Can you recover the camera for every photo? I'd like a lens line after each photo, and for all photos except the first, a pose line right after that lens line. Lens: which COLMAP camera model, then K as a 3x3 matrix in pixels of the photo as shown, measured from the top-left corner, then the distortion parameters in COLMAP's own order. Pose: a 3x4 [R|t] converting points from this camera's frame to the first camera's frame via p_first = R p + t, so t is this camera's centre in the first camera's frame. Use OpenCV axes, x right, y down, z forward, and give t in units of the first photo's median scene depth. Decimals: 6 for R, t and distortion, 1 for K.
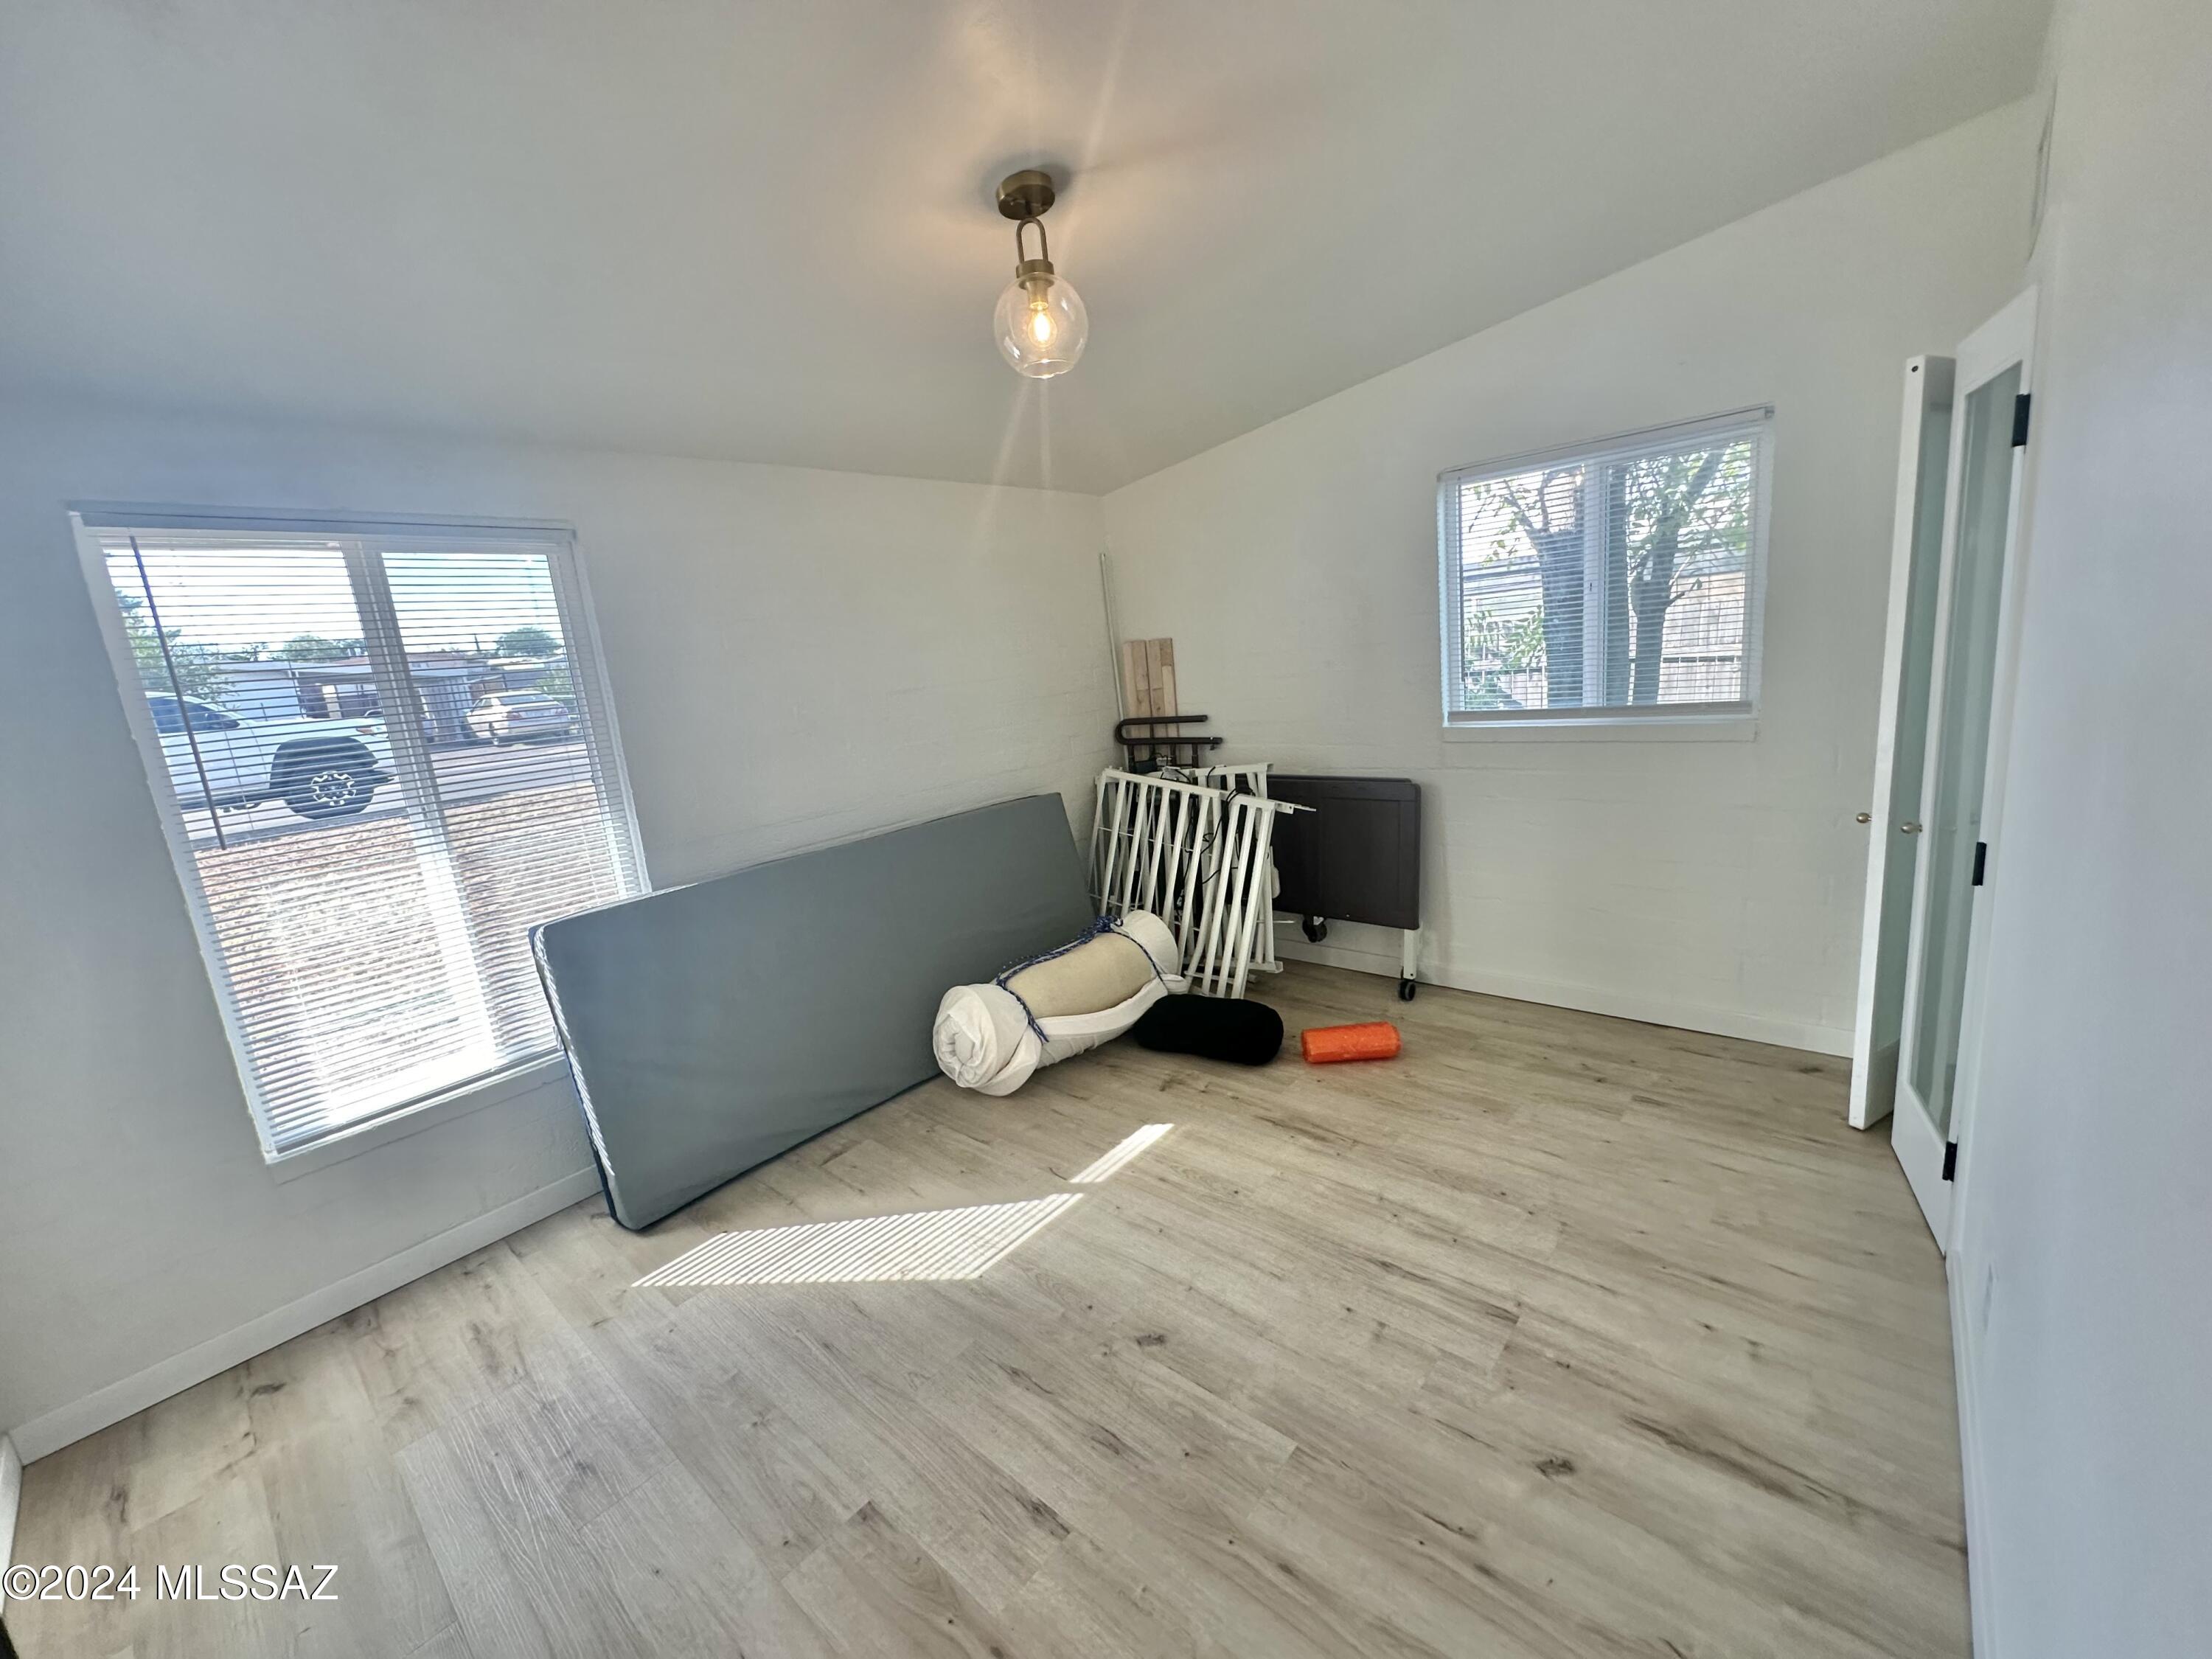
lens RADIAL K [[878.1, 0, 1099.4], [0, 878.1, 825.0], [0, 0, 1]] dist [-0.002212, -0.000048]
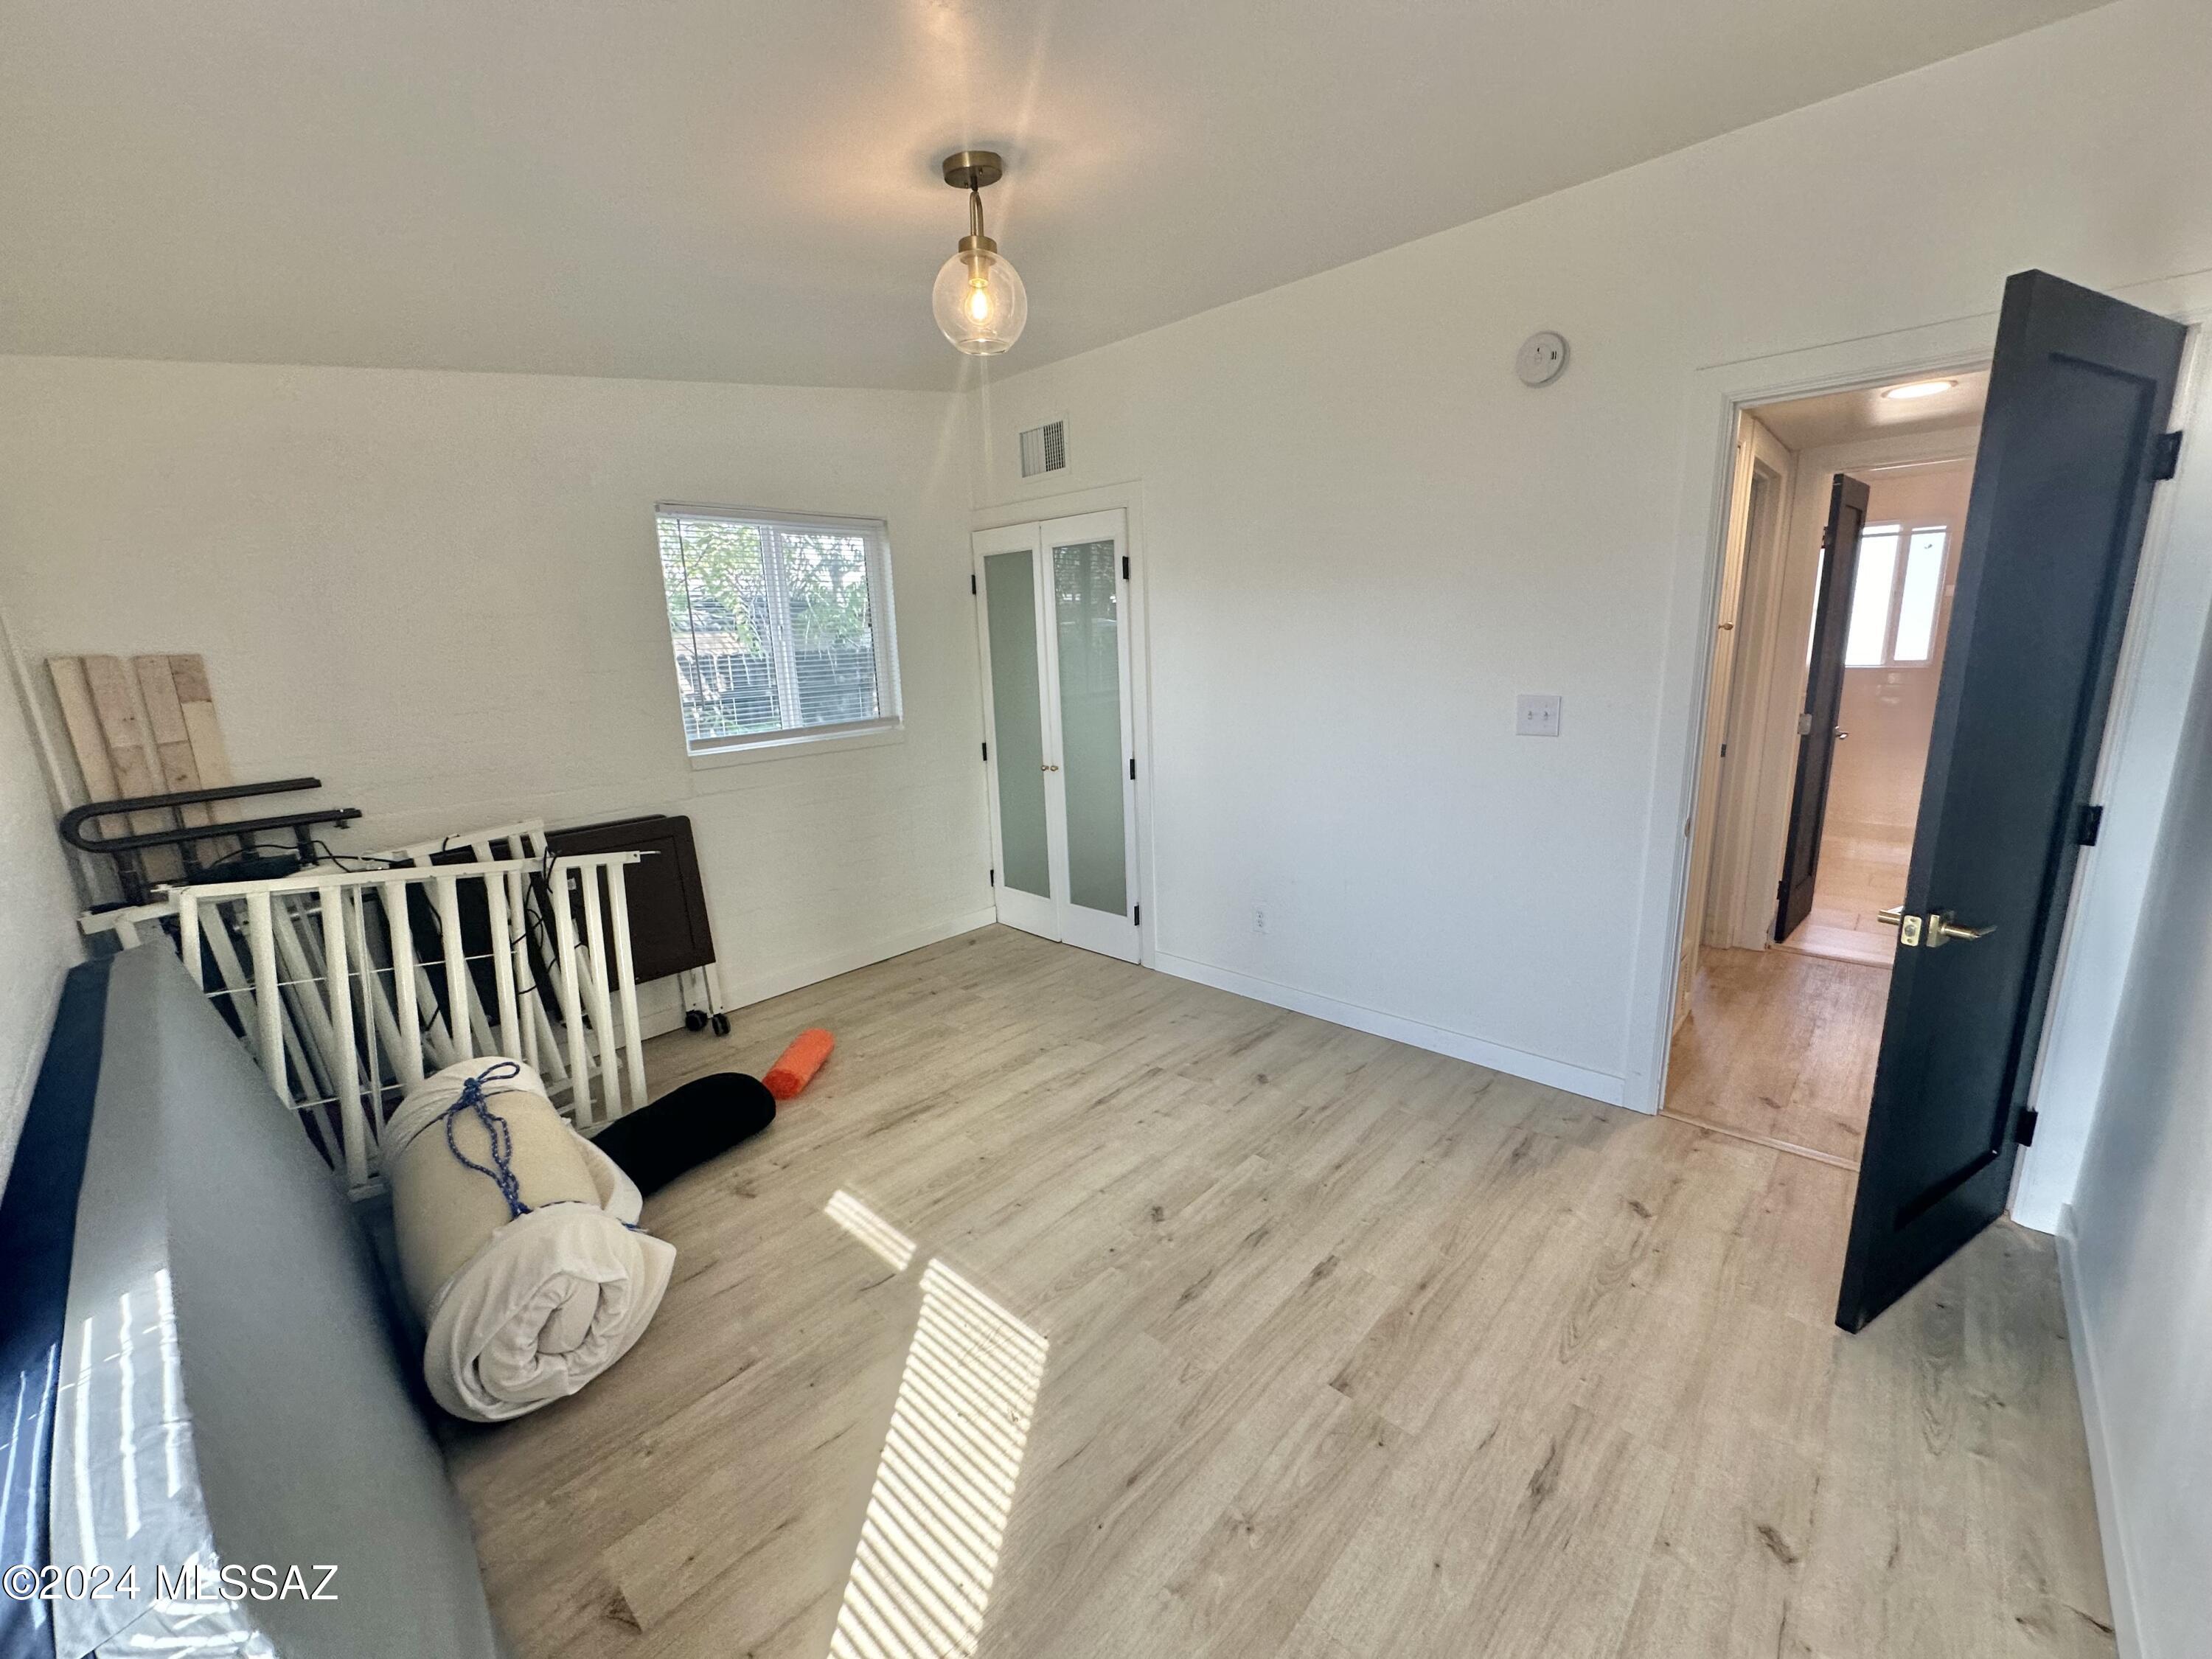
lens RADIAL K [[878.1, 0, 1102.6], [0, 878.1, 832.0], [0, 0, 1]] dist [-0.002212, -0.000048]
pose [[0.039470, -0.129129, 0.990842, -0.780305], [0.223754, 0.967575, 0.117184, -0.052574], [-0.973846, 0.217079, 0.067084, 0.648672]]
